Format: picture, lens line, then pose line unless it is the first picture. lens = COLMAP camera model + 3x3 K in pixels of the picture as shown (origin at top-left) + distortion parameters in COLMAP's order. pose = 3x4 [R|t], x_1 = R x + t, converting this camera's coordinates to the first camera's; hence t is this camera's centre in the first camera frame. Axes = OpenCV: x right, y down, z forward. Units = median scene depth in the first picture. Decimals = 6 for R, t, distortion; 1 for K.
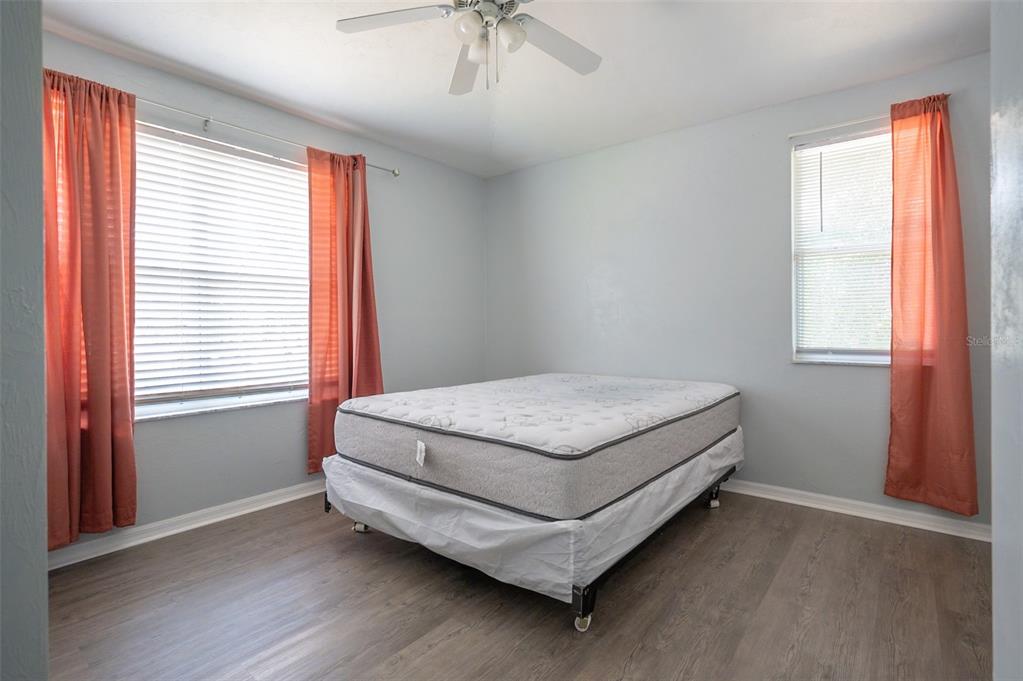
lens RADIAL K [[498.0, 0, 511.2], [0, 498.0, 324.0], [0, 0, 1]] dist [0.002637, 0.000041]
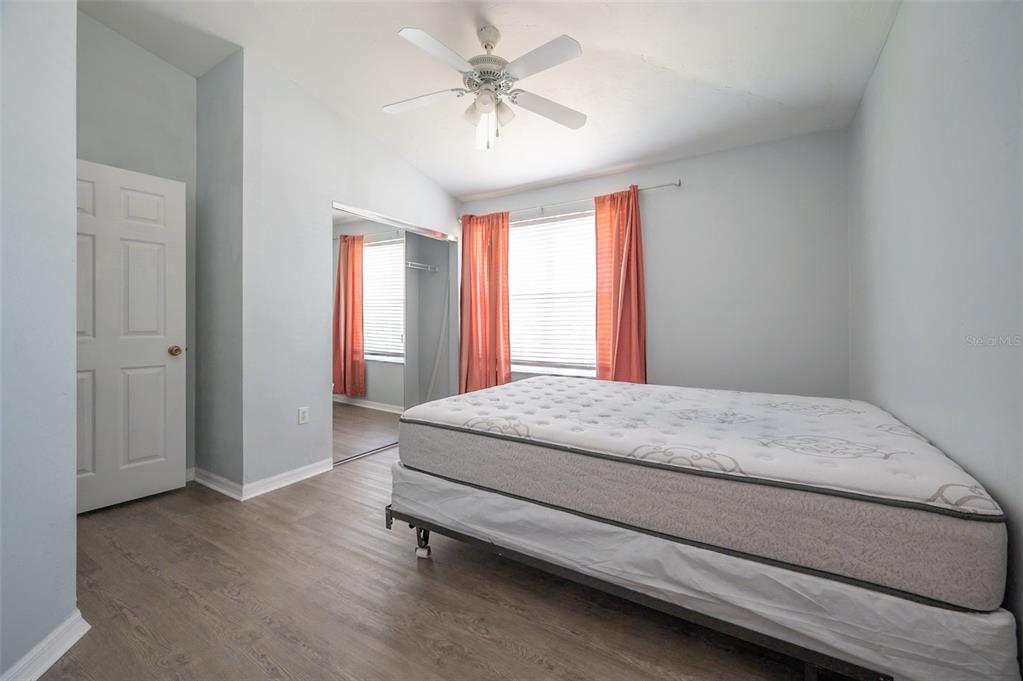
lens RADIAL K [[413.8, 0, 512.6], [0, 413.8, 321.6], [0, 0, 1]] dist [-0.001377, -0.000196]
pose [[0.127136, -0.001242, -0.991884, 0.894306], [0.000635, 0.999999, -0.001171, -0.006248], [0.991885, -0.000481, 0.127137, 0.780727]]
